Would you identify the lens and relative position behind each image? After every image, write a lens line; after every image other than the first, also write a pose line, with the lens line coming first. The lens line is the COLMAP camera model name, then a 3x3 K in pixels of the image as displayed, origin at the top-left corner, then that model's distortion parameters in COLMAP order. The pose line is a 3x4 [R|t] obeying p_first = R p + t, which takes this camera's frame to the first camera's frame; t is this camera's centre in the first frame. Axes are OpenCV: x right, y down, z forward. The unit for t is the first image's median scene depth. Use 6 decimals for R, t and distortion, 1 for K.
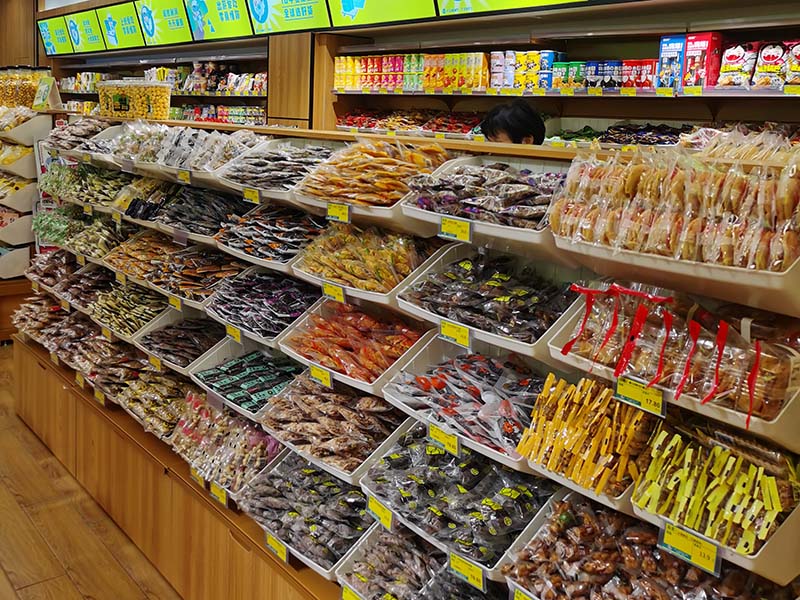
lens RADIAL K [[984.3, 0, 400.0], [0, 984.3, 299.4], [0, 0, 1]] dist [0.000727, 0.000000]
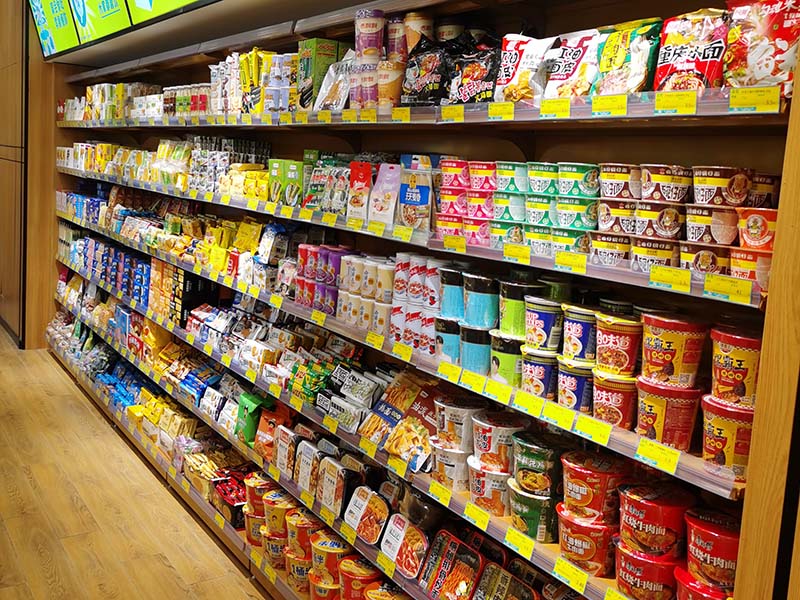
lens RADIAL K [[984.3, 0, 399.9], [0, 984.3, 300.5], [0, 0, 1]] dist [0.000727, 0.000000]
pose [[0.995915, 0.031125, -0.084766, -0.171497], [-0.035524, 0.998073, -0.050881, -0.140751], [0.083019, 0.053684, 0.995101, 0.718196]]
